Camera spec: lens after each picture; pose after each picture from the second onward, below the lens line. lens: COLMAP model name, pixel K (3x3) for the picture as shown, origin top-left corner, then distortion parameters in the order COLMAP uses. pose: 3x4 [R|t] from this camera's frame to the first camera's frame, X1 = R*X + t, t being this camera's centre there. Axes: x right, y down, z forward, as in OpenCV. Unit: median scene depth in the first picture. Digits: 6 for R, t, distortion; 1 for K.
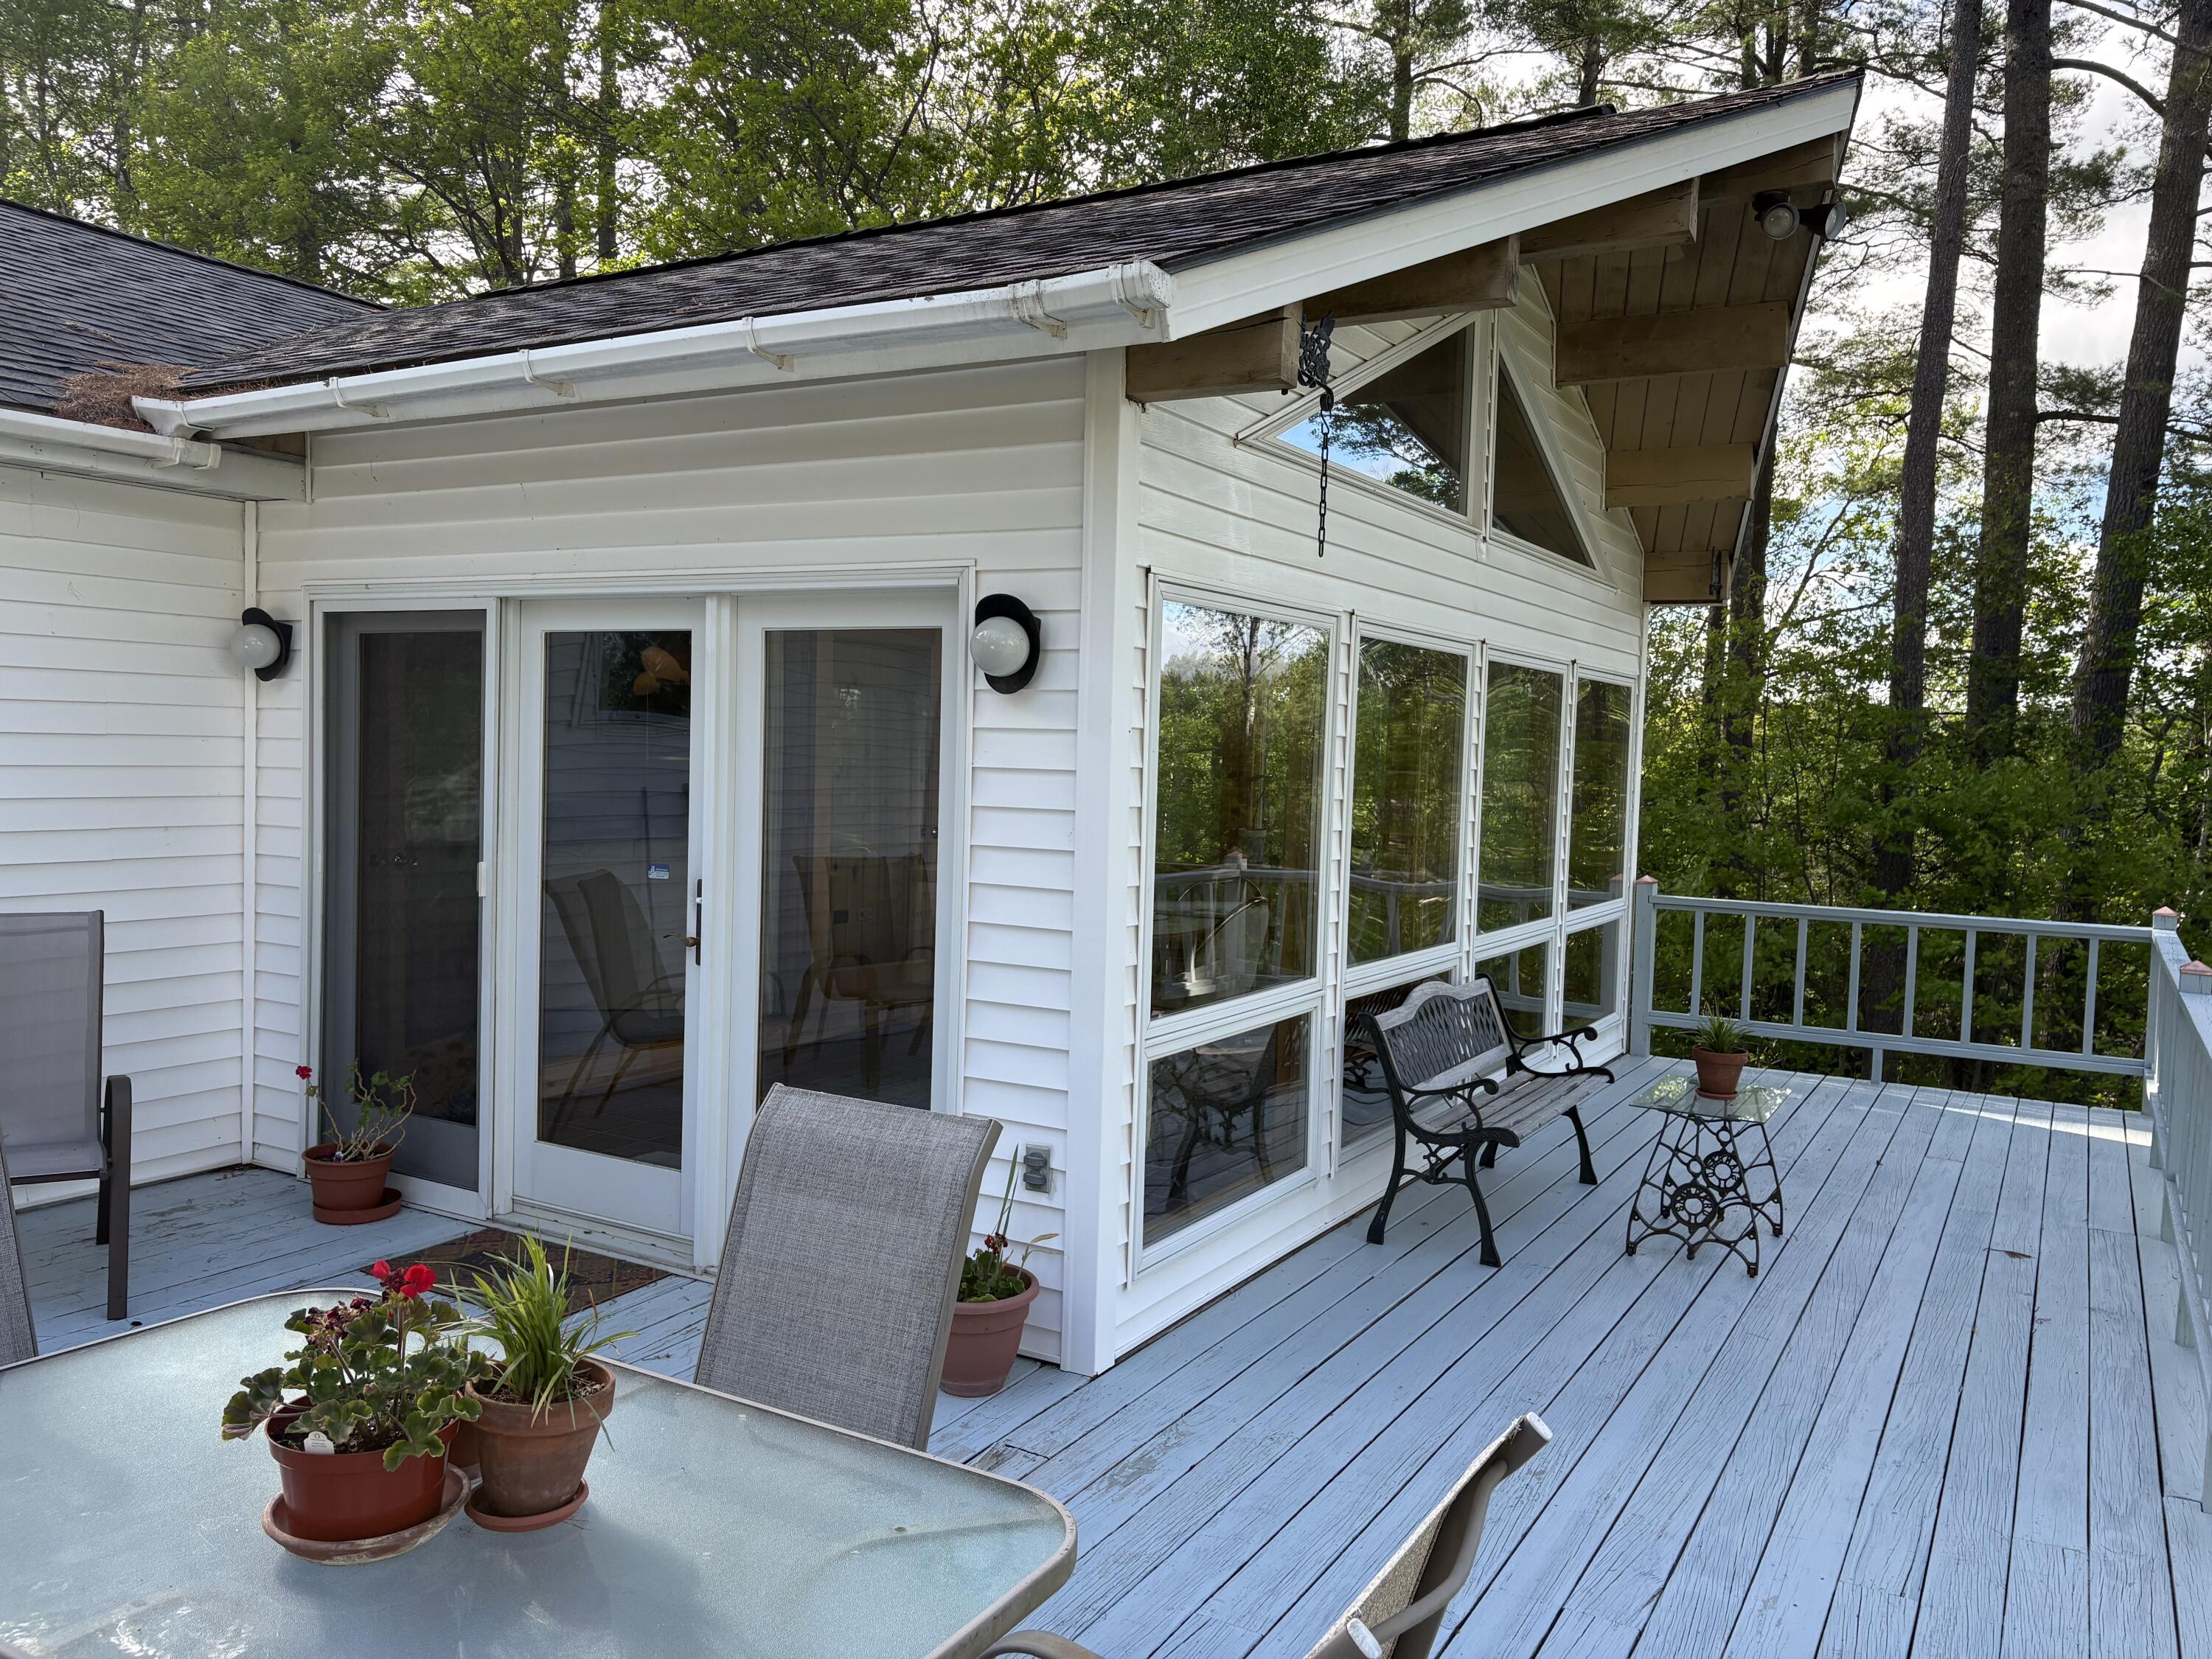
lens RADIAL K [[1715.6, 0, 1042.6], [0, 1715.6, 843.1], [0, 0, 1]] dist [0.016076, -0.044003]
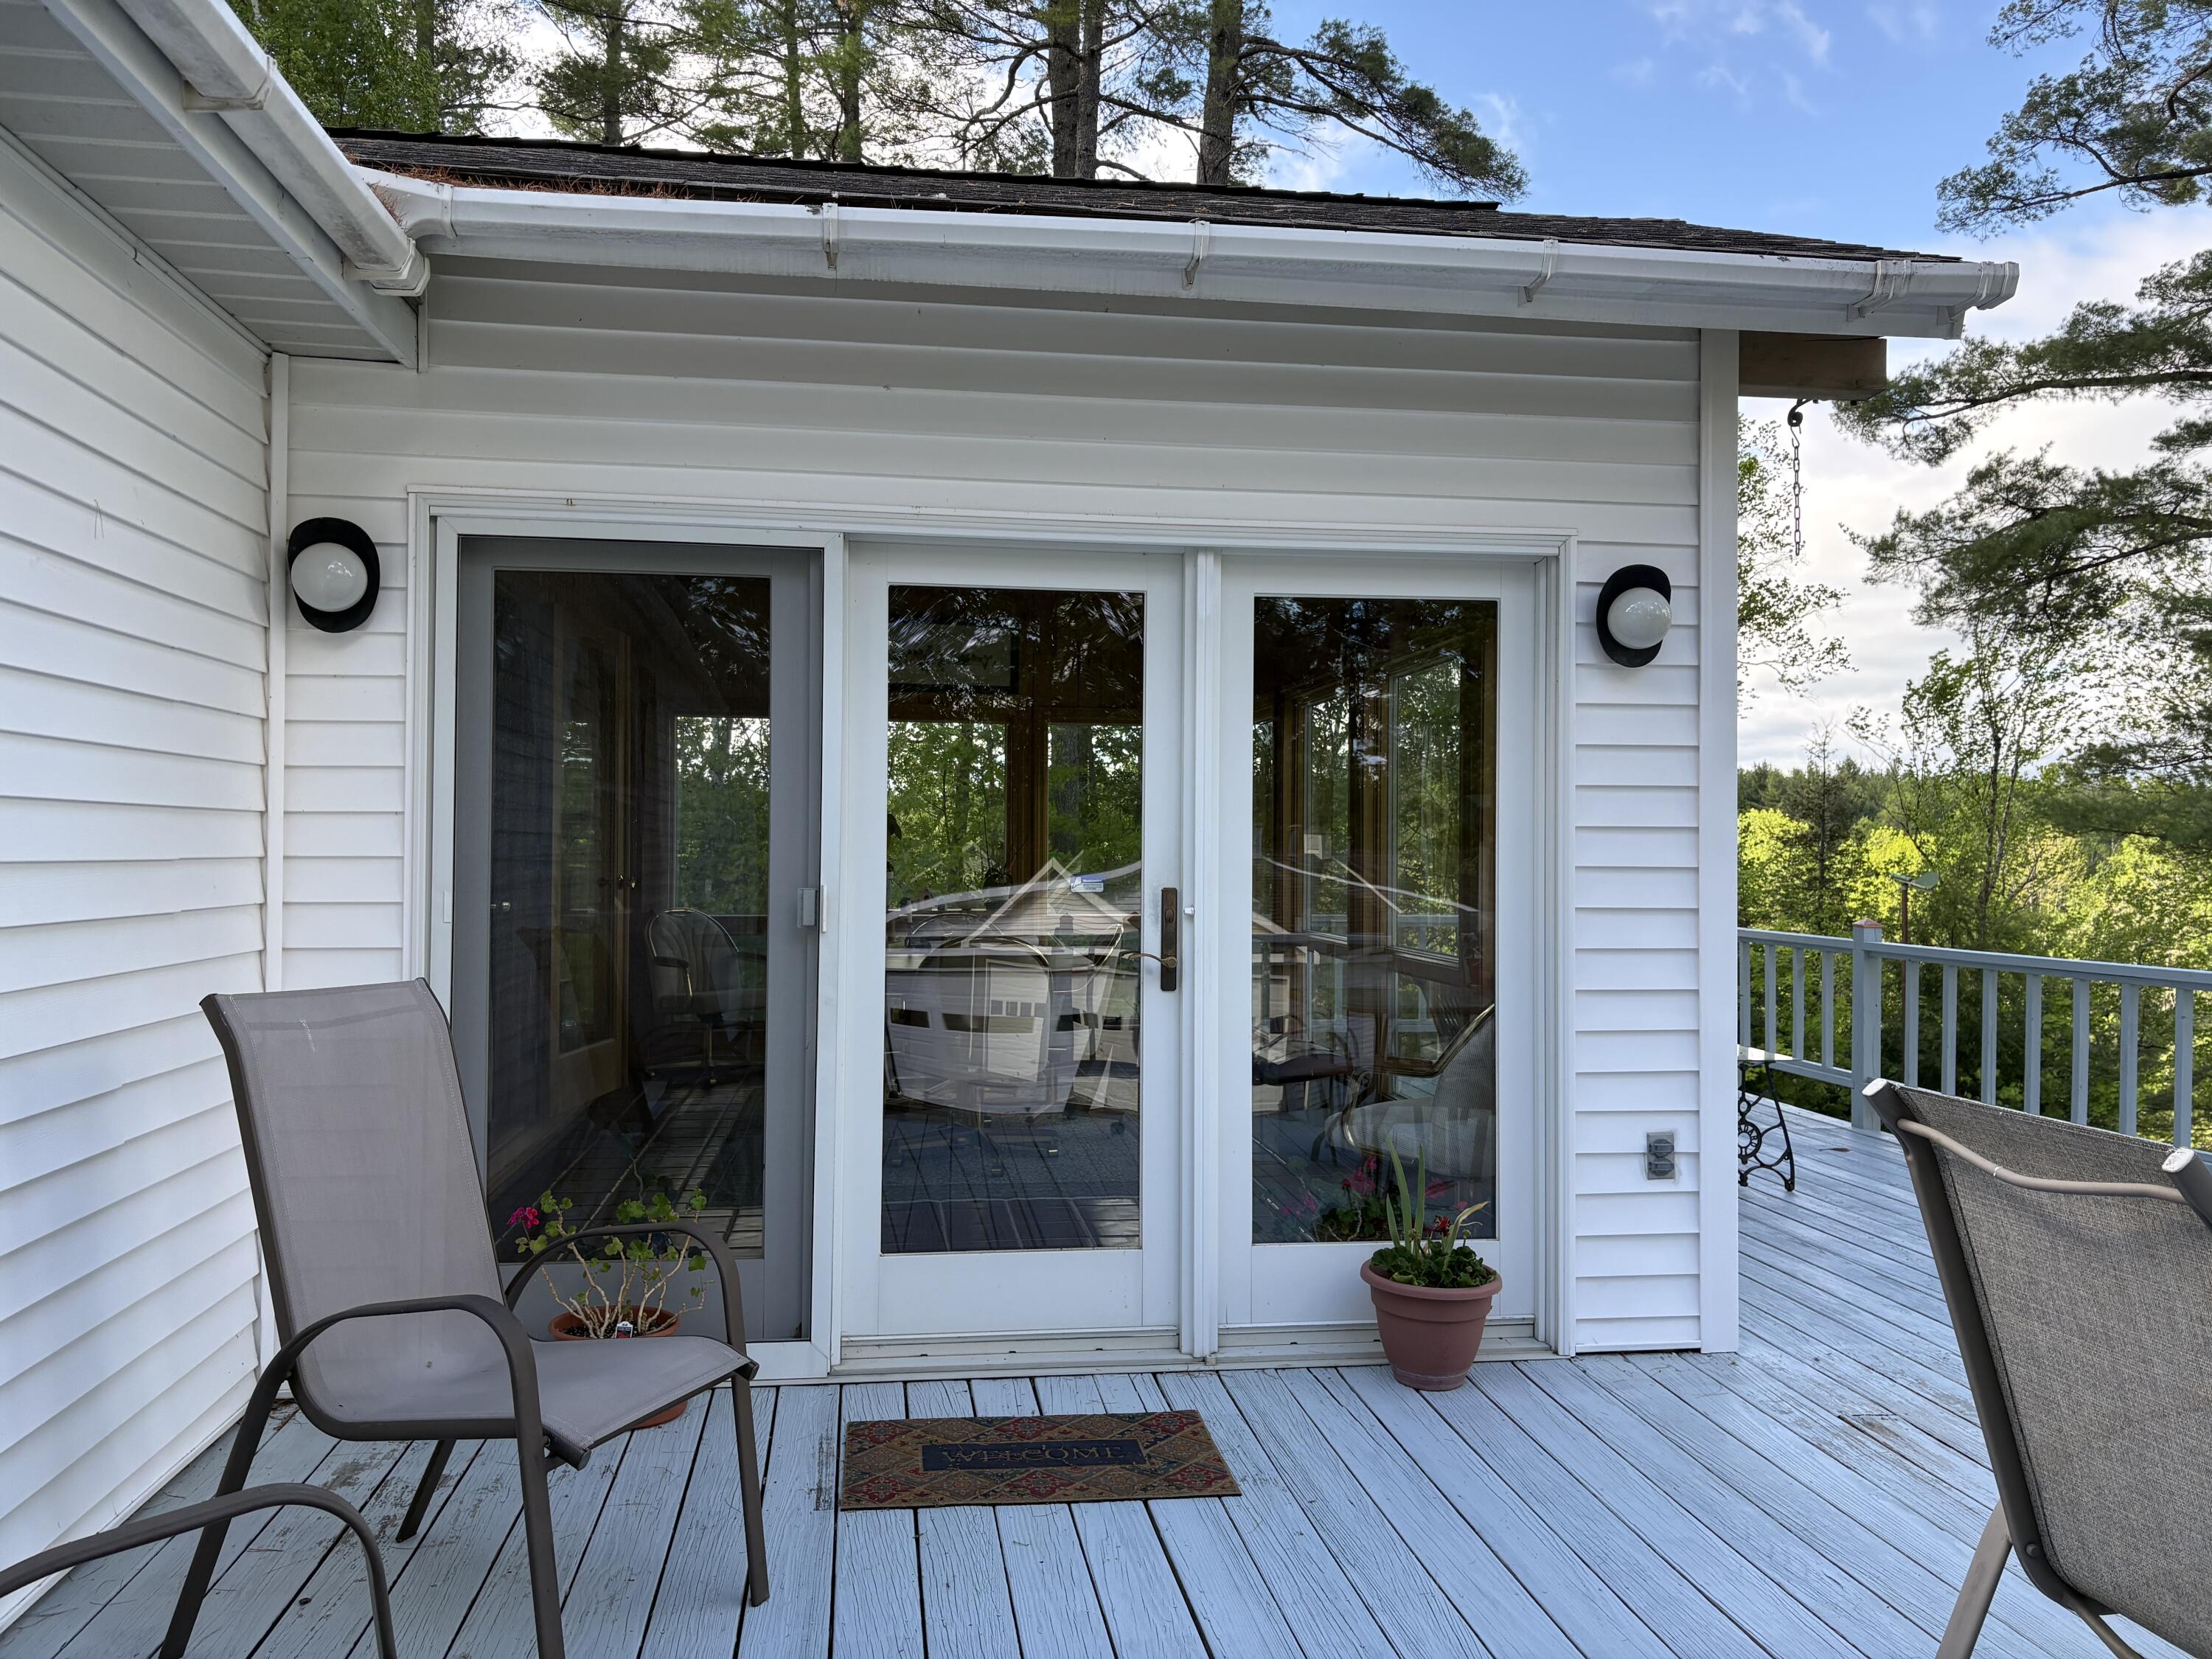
lens RADIAL K [[1734.1, 0, 1106.0], [0, 1734.1, 829.5], [0, 0, 1]] dist [0.007975, 0.000178]
pose [[0.778312, -0.017788, 0.627625, -0.717420], [0.048992, 0.998271, -0.032462, 0.017395], [-0.625963, 0.056015, 0.777839, 0.346461]]
